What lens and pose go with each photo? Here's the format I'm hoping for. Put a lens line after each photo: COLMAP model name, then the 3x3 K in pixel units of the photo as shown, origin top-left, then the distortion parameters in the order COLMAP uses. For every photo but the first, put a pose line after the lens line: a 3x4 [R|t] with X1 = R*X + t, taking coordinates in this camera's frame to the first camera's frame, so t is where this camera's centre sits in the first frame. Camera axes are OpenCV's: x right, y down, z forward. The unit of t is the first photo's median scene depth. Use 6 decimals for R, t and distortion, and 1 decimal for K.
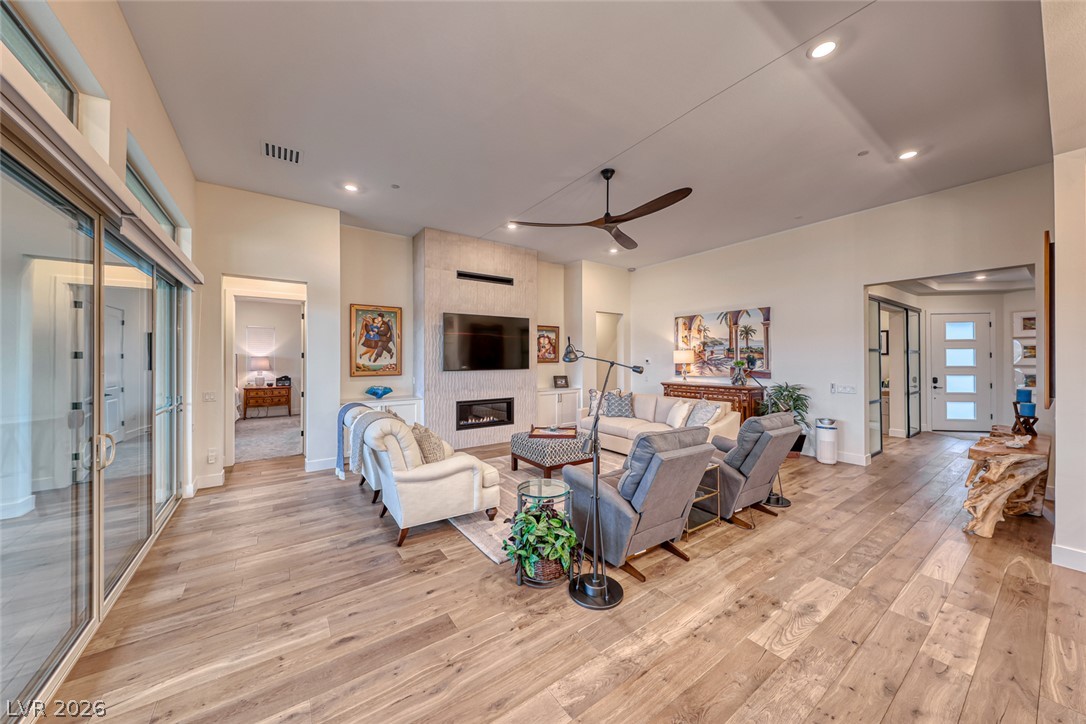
lens RADIAL K [[374.2, 0, 539.0], [0, 374.2, 356.1], [0, 0, 1]] dist [0.009415, -0.004522]
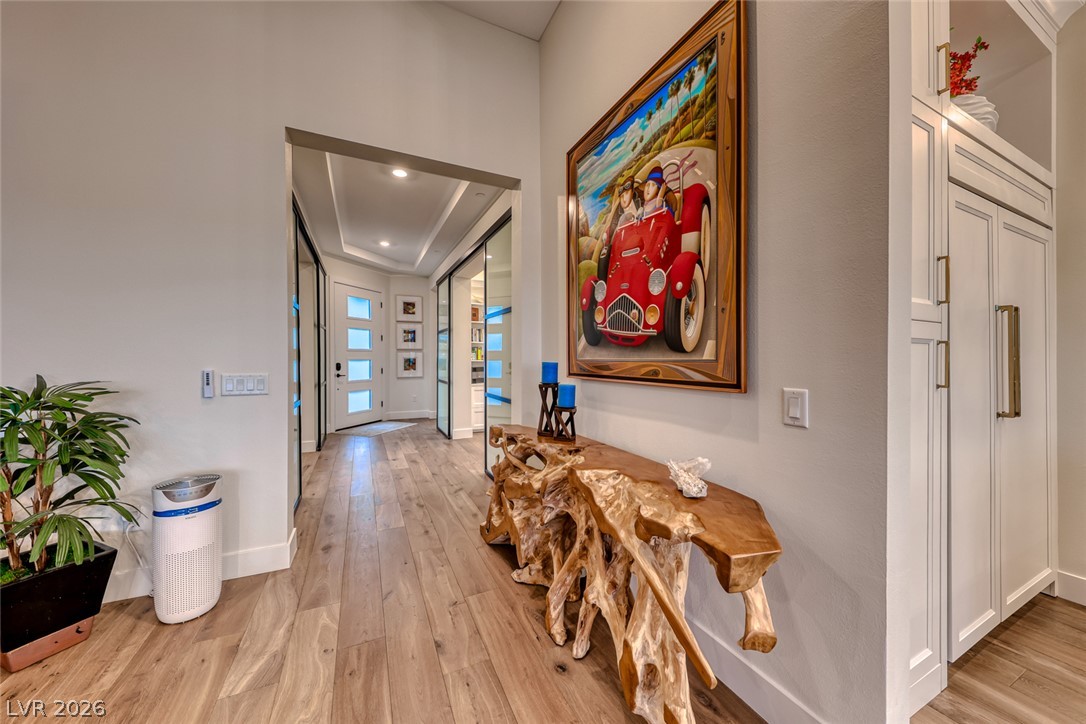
lens RADIAL K [[374.2, 0, 536.2], [0, 374.2, 360.5], [0, 0, 1]] dist [0.009415, -0.004522]
pose [[0.174934, -0.006389, 0.984559, 0.408436], [-0.011730, 0.999894, 0.008572, 0.047045], [-0.984510, -0.013049, 0.174841, 0.531498]]
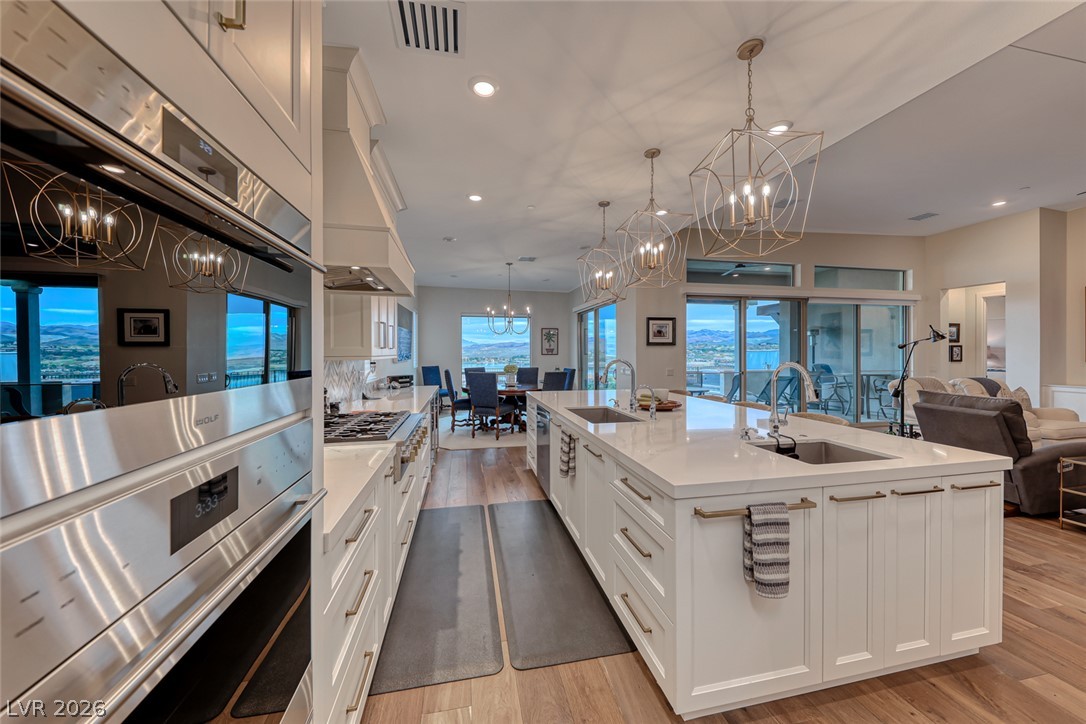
lens RADIAL K [[374.2, 0, 541.6], [0, 374.2, 354.2], [0, 0, 1]] dist [0.009415, -0.004522]
pose [[-0.394574, 0.005510, -0.918848, 0.845847], [0.007810, 0.999966, 0.002643, 0.019080], [0.918831, -0.006133, -0.394604, 0.078976]]
